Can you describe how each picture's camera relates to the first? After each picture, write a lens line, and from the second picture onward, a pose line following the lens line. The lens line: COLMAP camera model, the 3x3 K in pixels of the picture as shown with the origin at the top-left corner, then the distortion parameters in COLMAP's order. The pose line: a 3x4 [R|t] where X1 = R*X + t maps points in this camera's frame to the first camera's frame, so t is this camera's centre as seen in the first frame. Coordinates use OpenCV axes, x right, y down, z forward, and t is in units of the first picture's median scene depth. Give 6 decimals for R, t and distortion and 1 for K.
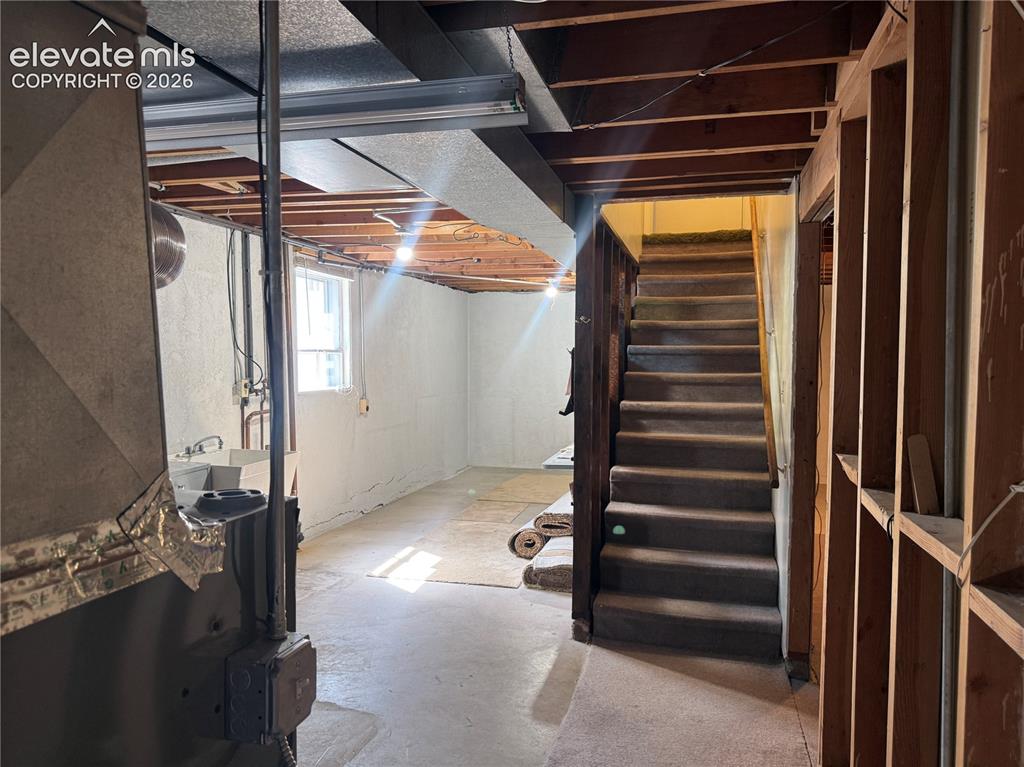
lens RADIAL K [[721.1, 0, 516.1], [0, 721.1, 382.8], [0, 0, 1]] dist [0.076441, -0.005062]
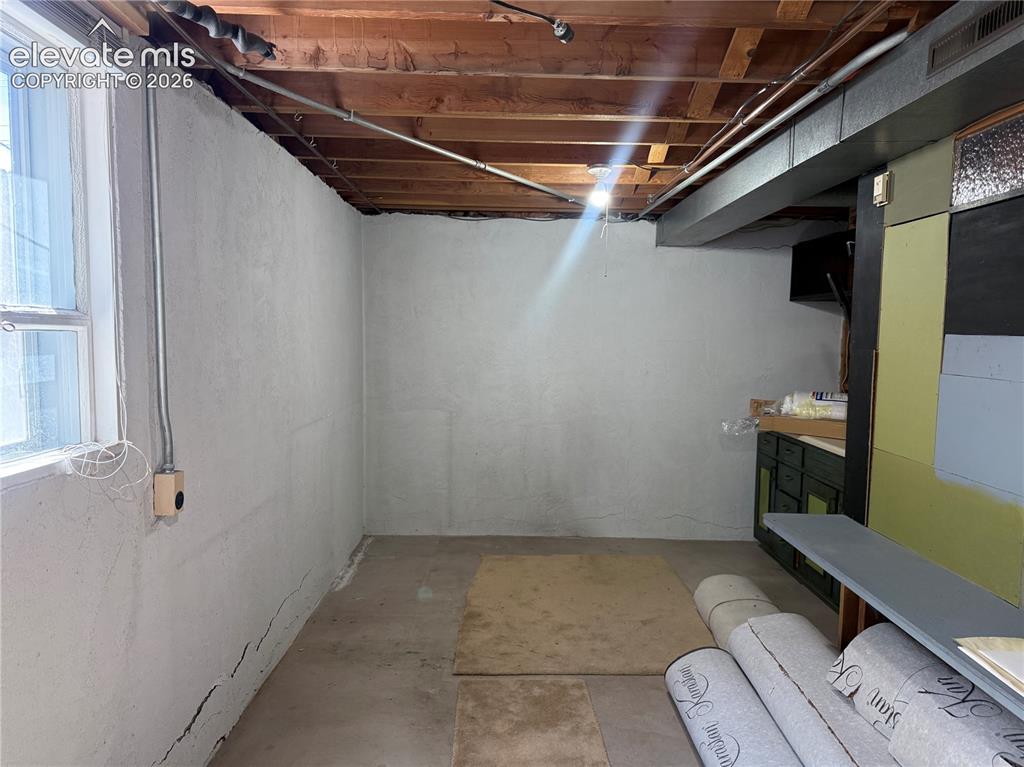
lens RADIAL K [[721.1, 0, 508.4], [0, 721.1, 390.4], [0, 0, 1]] dist [0.076441, -0.005062]
pose [[0.964445, -0.009132, 0.264125, -0.150439], [-0.003908, 0.998801, 0.048804, -0.030251], [-0.264254, -0.048101, 0.963253, 0.647985]]
